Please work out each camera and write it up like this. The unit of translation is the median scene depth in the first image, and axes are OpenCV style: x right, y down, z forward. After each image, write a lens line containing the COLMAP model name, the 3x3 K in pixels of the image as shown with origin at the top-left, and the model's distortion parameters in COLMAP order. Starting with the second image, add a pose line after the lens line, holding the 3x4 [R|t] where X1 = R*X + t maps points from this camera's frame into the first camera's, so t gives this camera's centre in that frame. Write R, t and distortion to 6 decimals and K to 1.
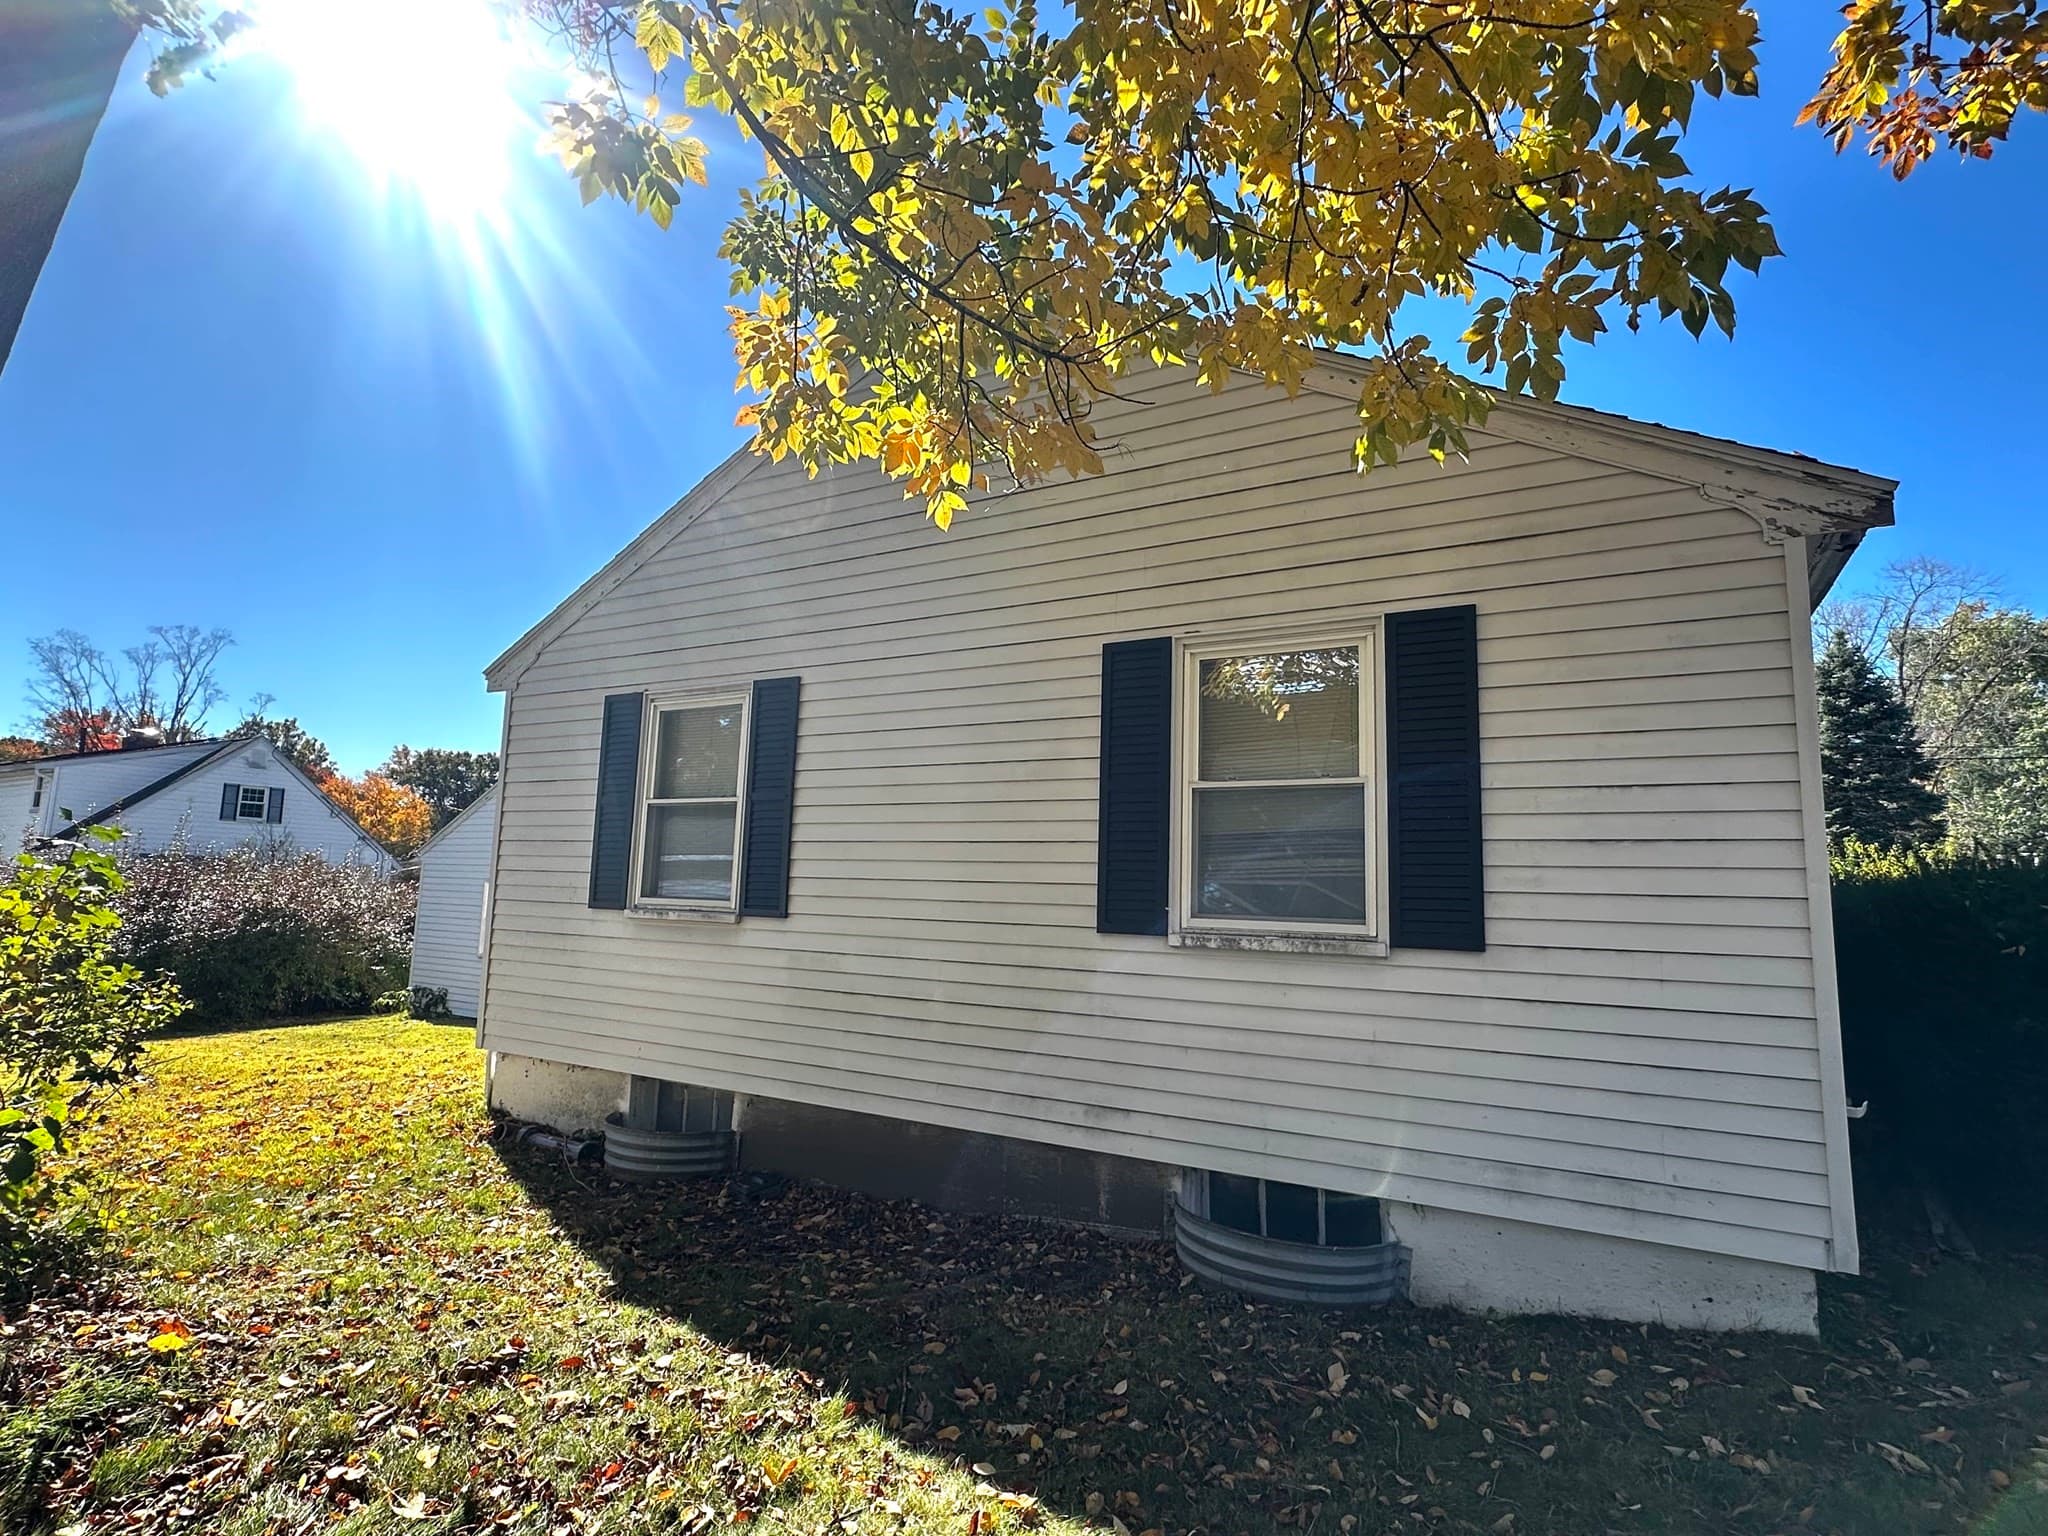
lens RADIAL K [[1030.5, 0, 1025.3], [0, 1030.5, 770.8], [0, 0, 1]] dist [-0.004113, 0.000444]
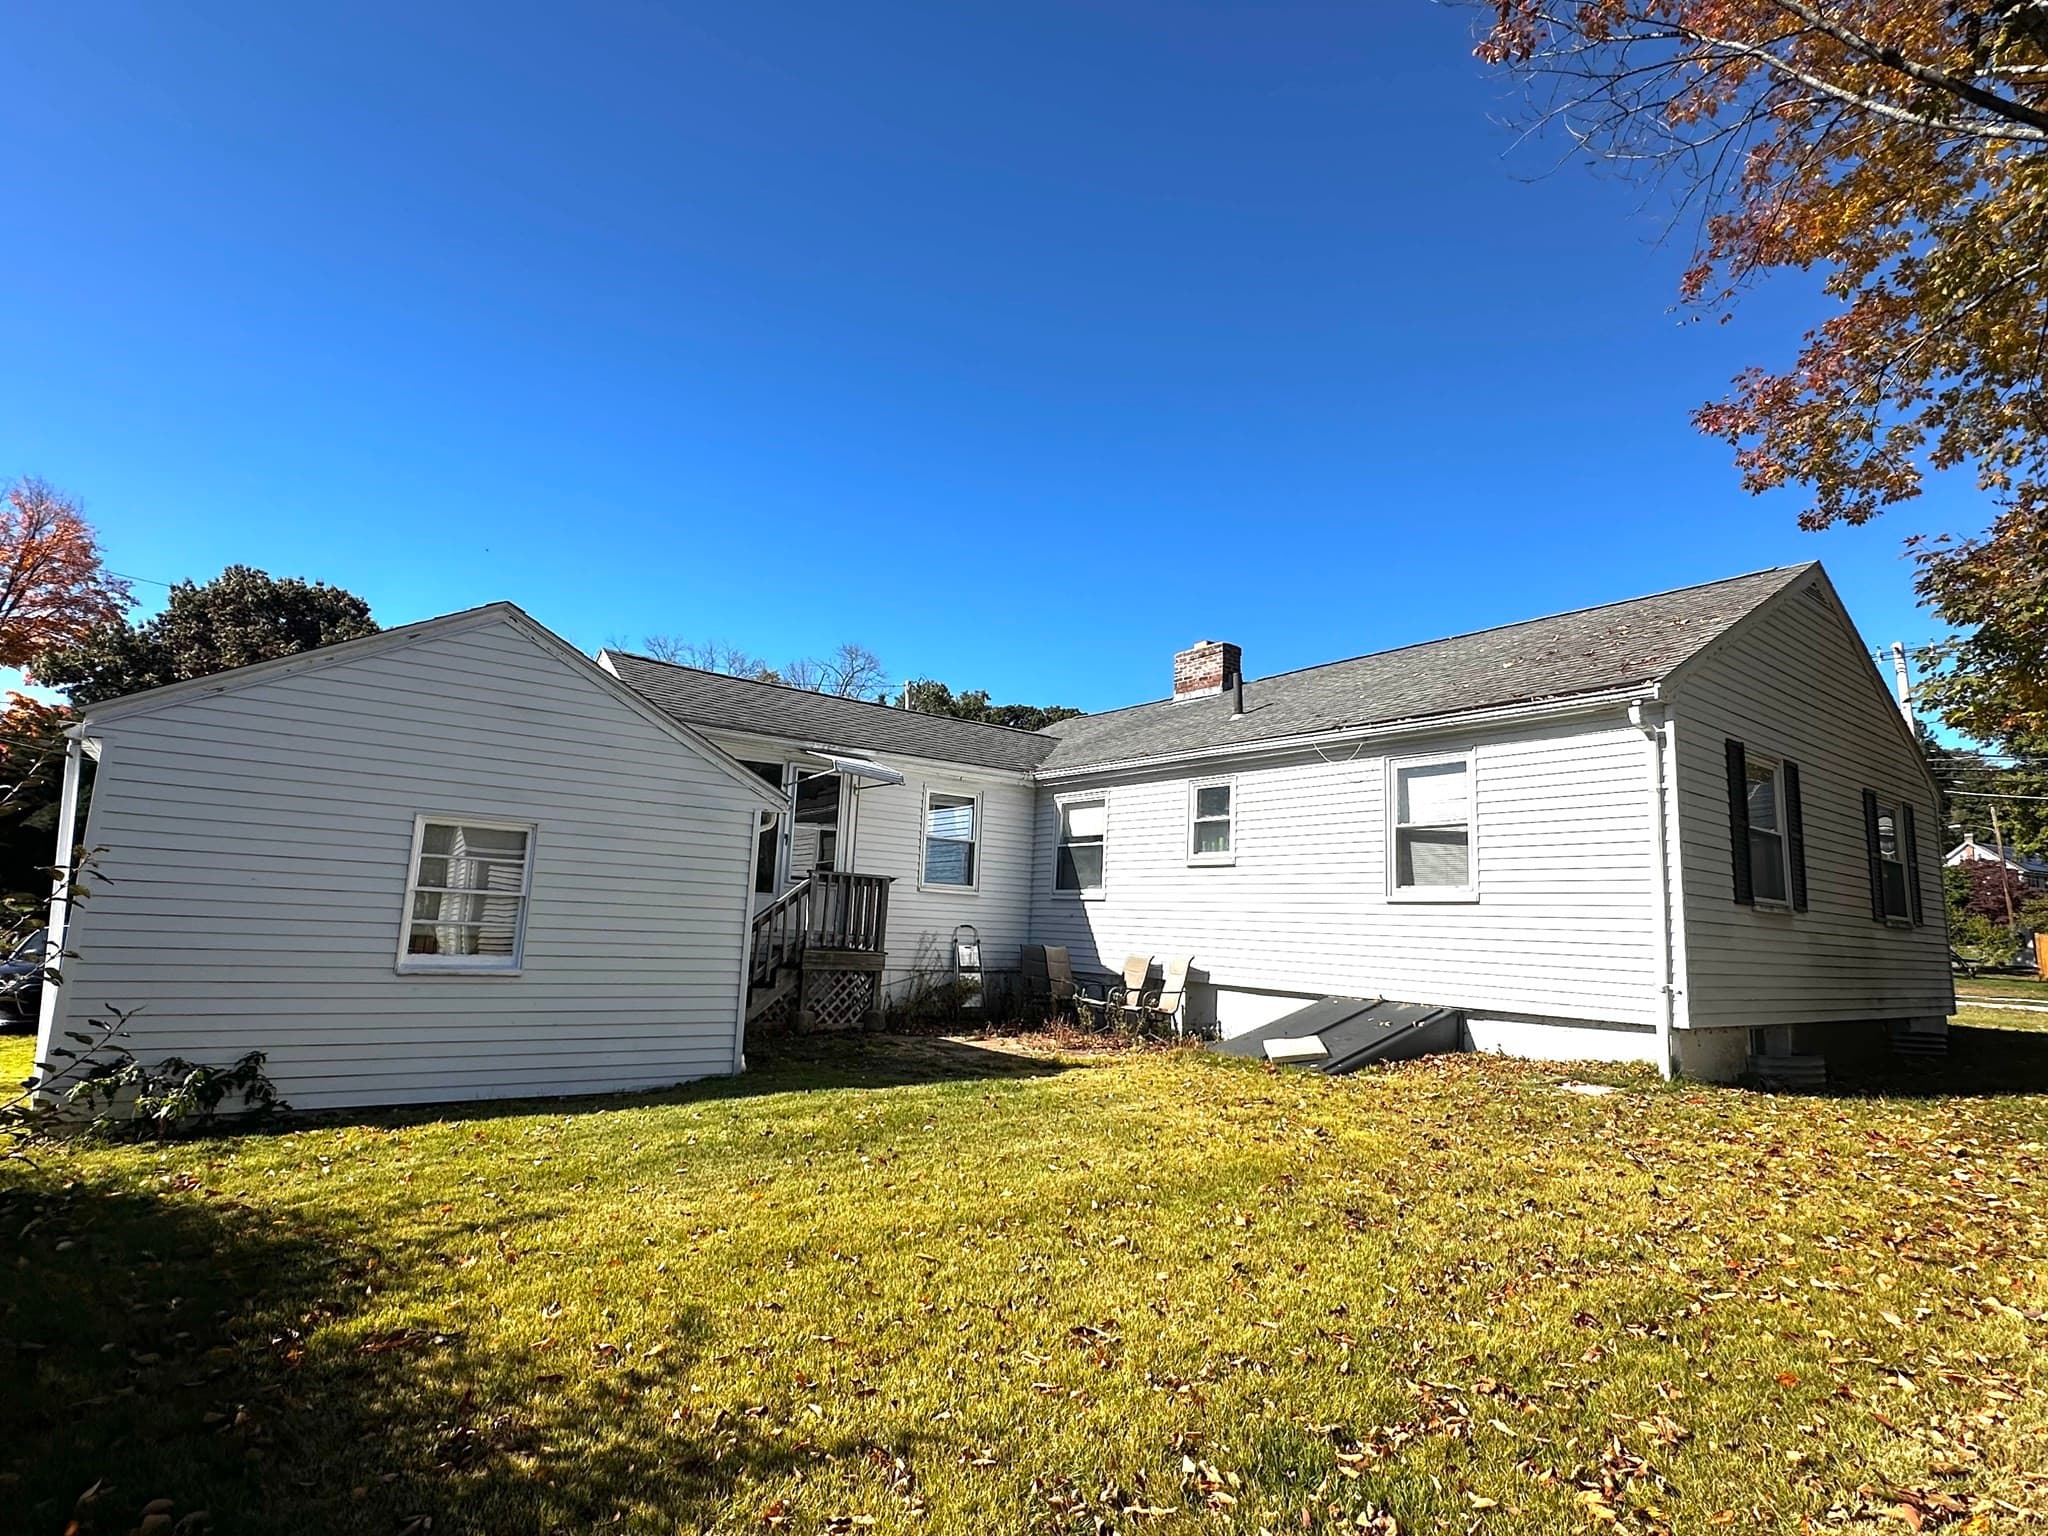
lens RADIAL K [[1030.5, 0, 1026.2], [0, 1030.5, 762.0], [0, 0, 1]] dist [-0.004113, 0.000444]
pose [[0.398851, 0.133480, 0.907249, -0.471319], [-0.144570, 0.986130, -0.081529, 0.046070], [-0.905548, -0.098642, 0.412617, 0.309555]]
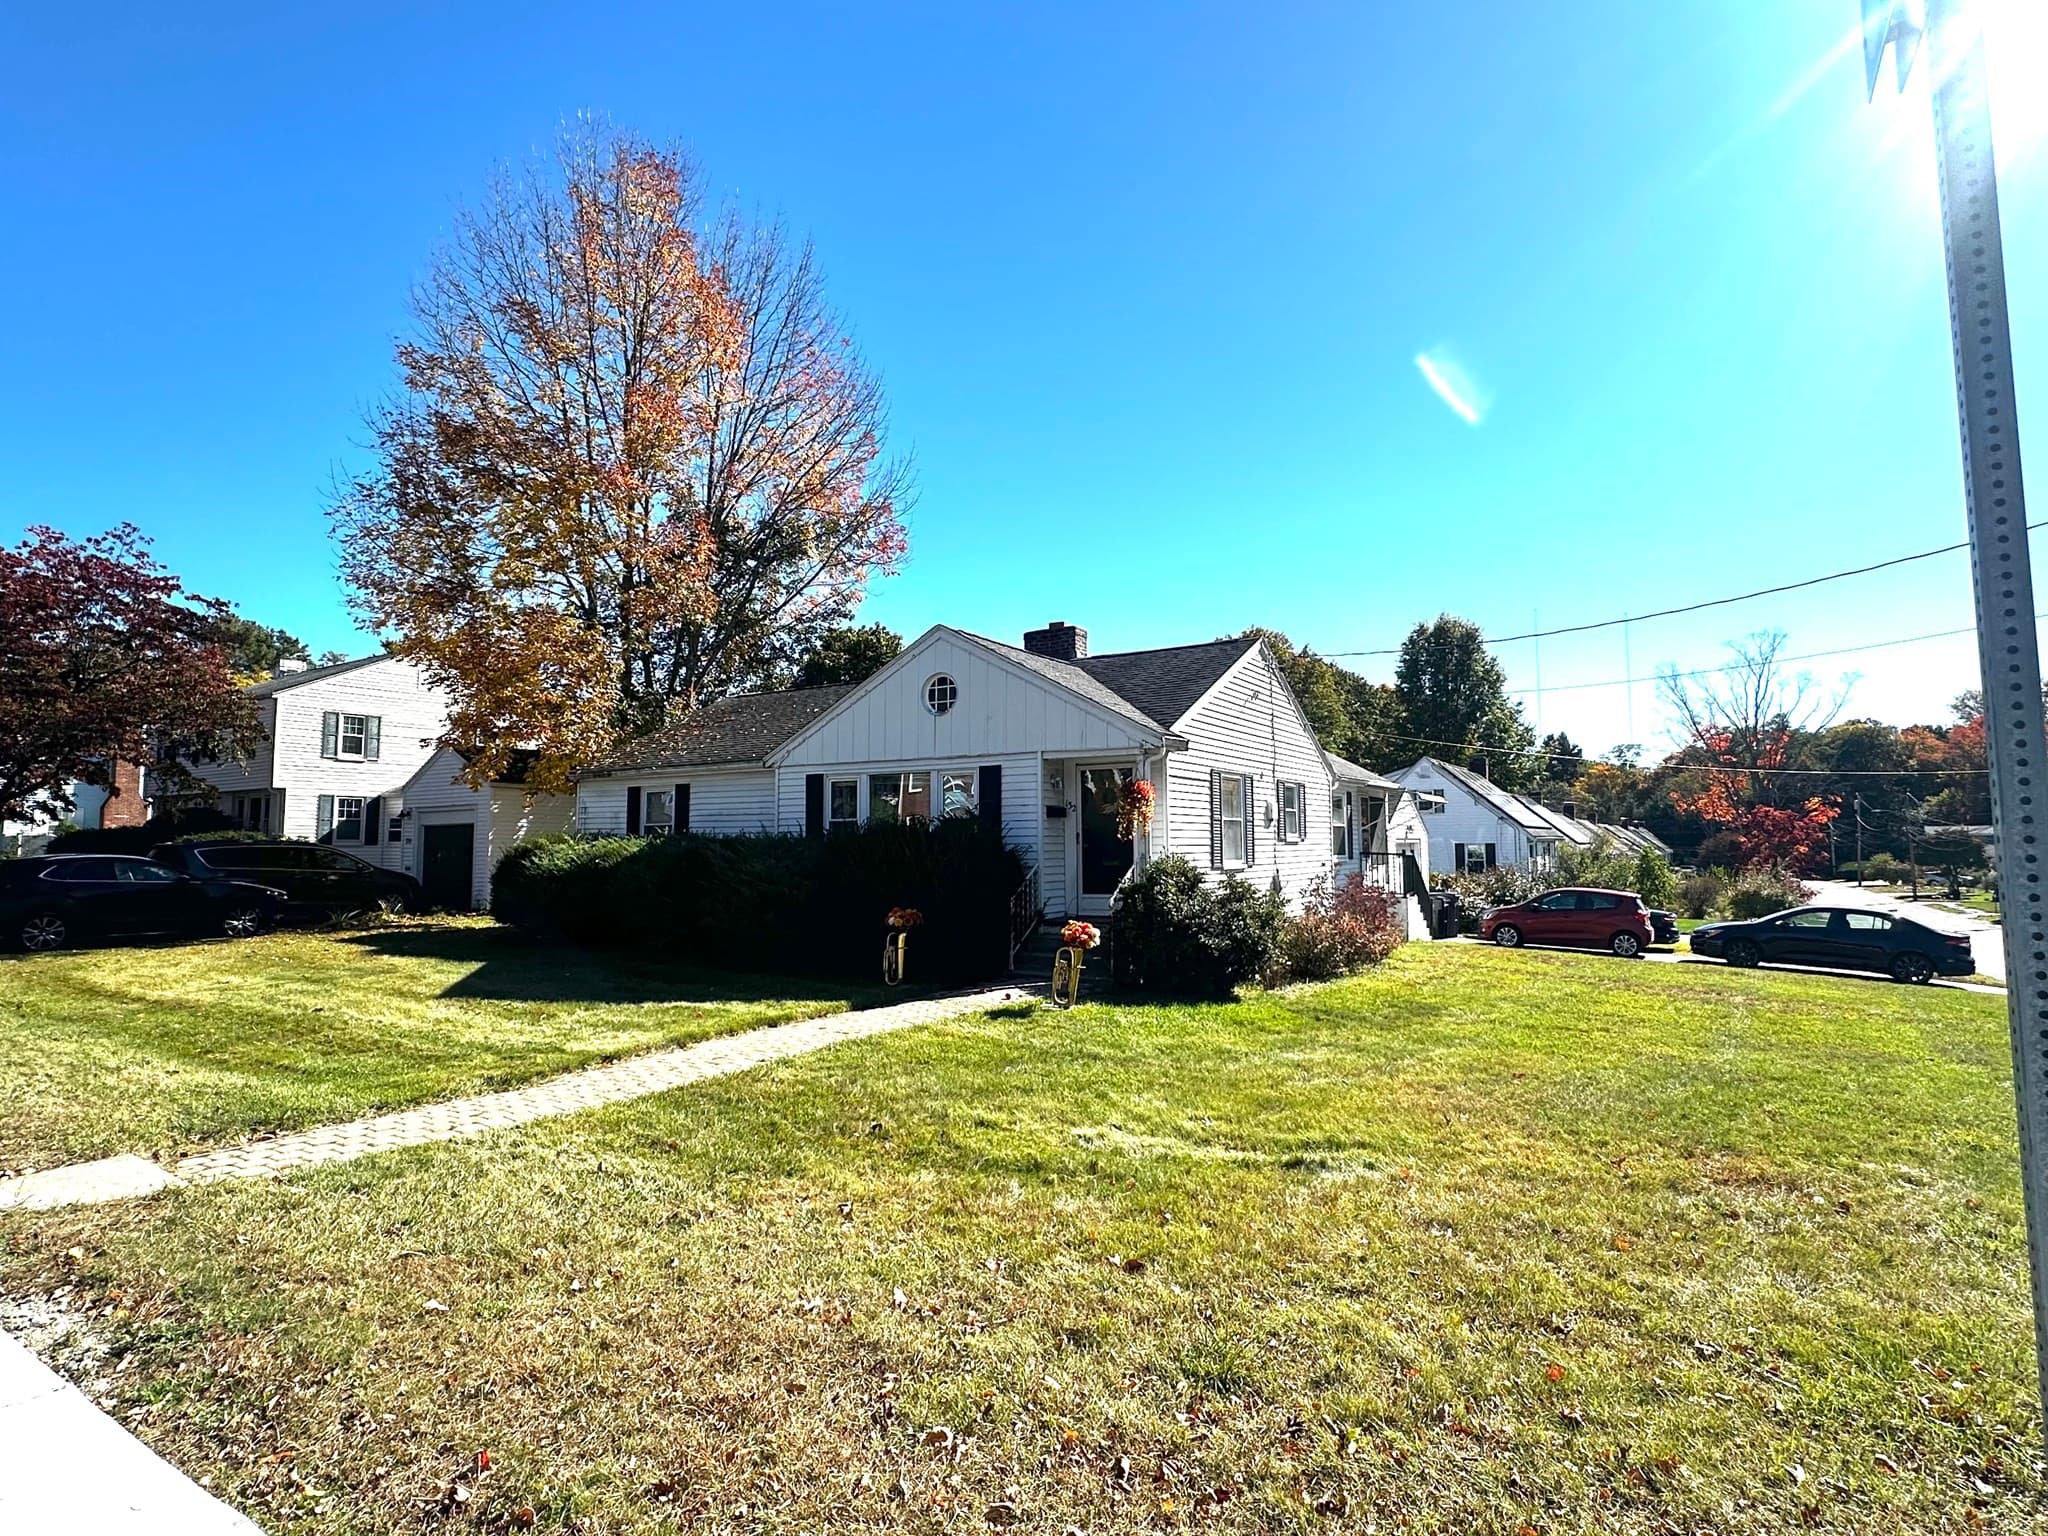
lens RADIAL K [[1030.5, 0, 1026.1], [0, 1030.5, 762.7], [0, 0, 1]] dist [-0.004113, 0.000444]
pose [[-0.045319, -0.108064, -0.993110, 0.796823], [0.123489, 0.985901, -0.112914, 0.074690], [0.991311, -0.127755, -0.031335, 0.468253]]
